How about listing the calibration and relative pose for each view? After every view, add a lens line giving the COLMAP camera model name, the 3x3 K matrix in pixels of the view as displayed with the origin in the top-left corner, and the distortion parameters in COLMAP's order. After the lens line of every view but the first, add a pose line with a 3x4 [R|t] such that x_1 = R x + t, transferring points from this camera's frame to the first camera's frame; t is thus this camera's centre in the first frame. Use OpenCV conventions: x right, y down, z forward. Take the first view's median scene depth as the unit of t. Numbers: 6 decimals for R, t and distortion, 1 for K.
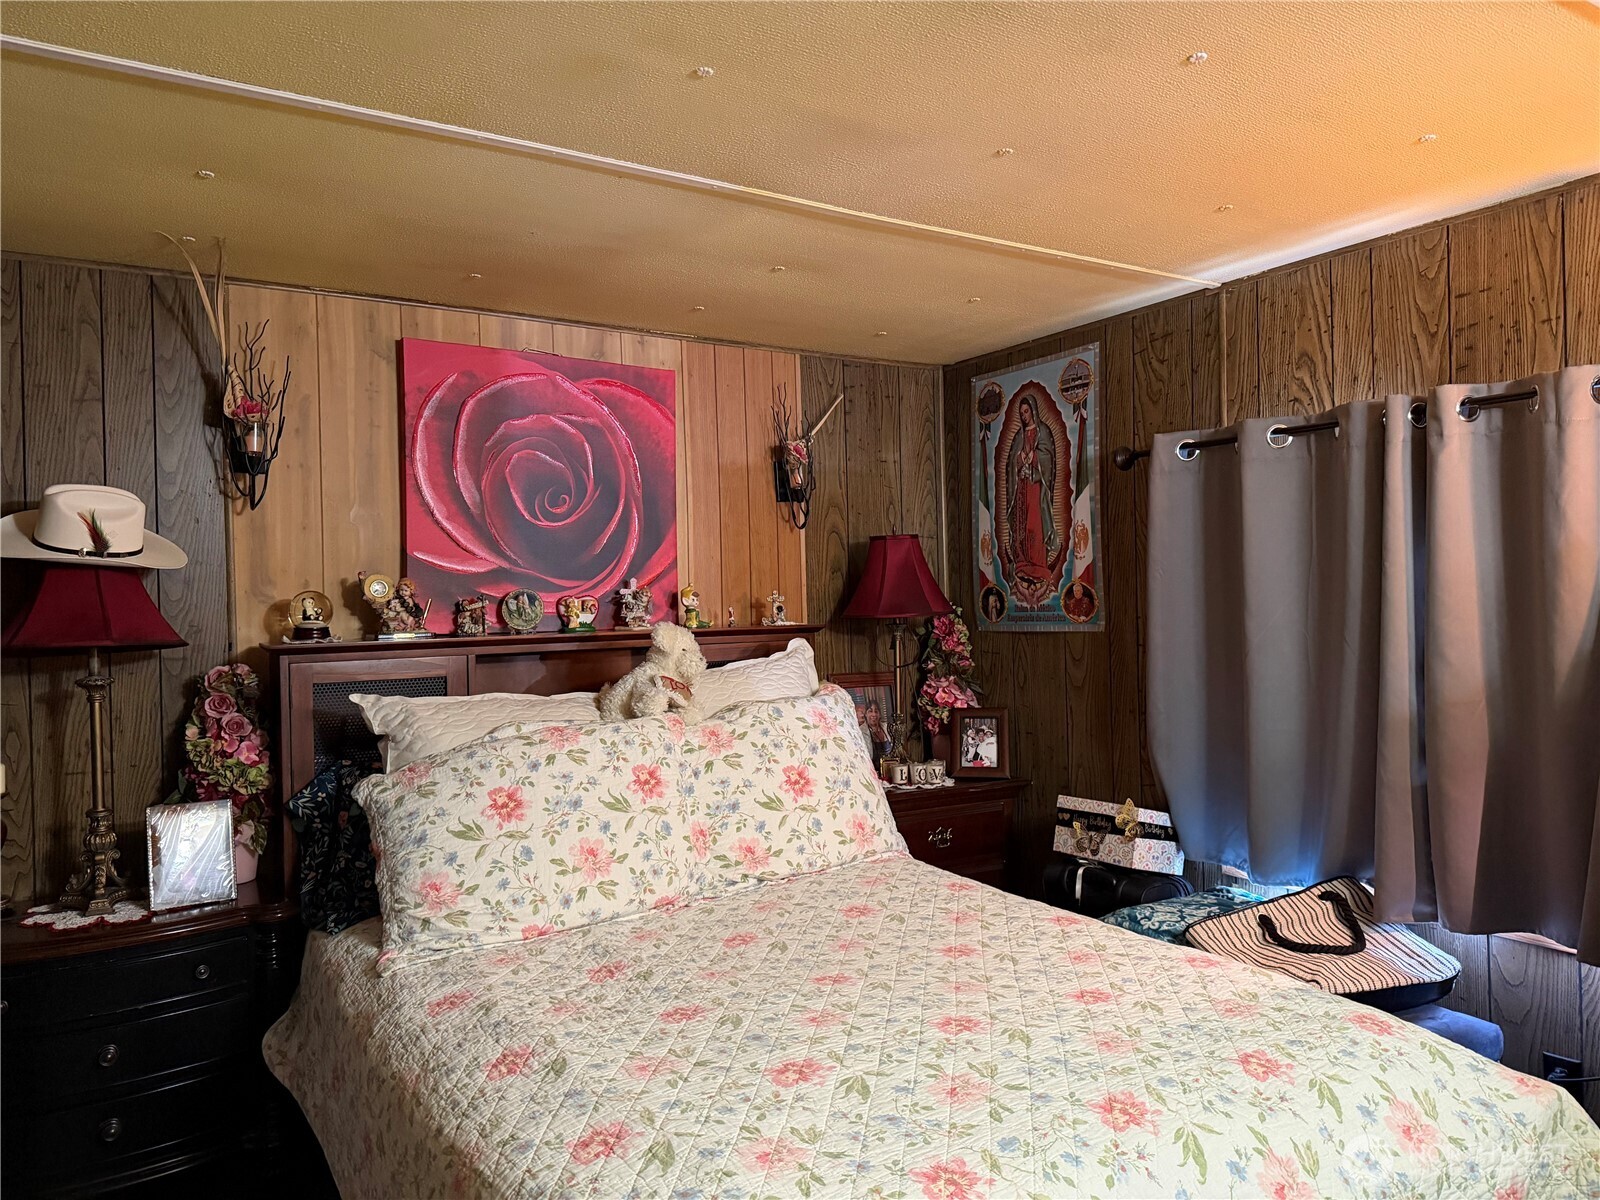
lens RADIAL K [[1130.4, 0, 800.0], [0, 1130.4, 600.0], [0, 0, 1]] dist [0.041990, -0.055277]
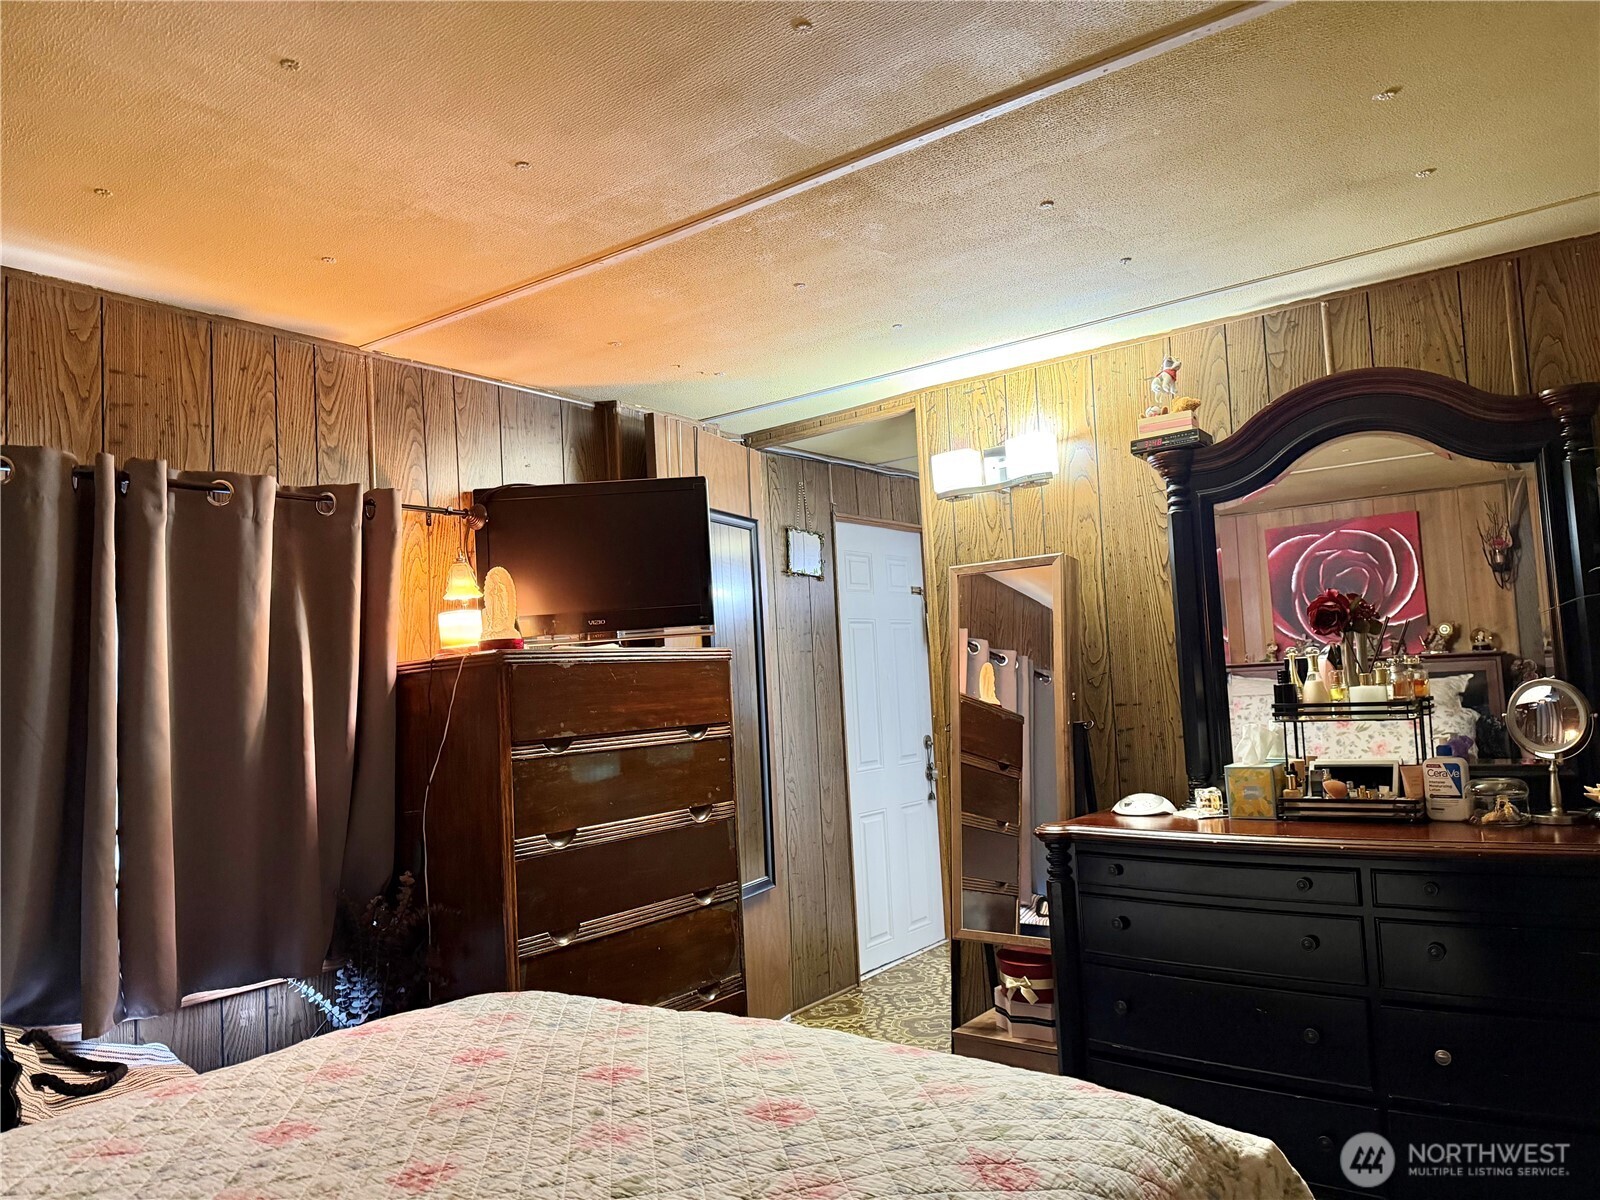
lens RADIAL K [[1130.4, 0, 800.0], [0, 1130.4, 600.0], [0, 0, 1]] dist [0.041990, -0.055277]
pose [[-0.363016, 0.114346, 0.924740, -0.573282], [0.064882, 0.993135, -0.097333, 0.072379], [-0.929521, 0.024666, -0.367943, 0.864594]]
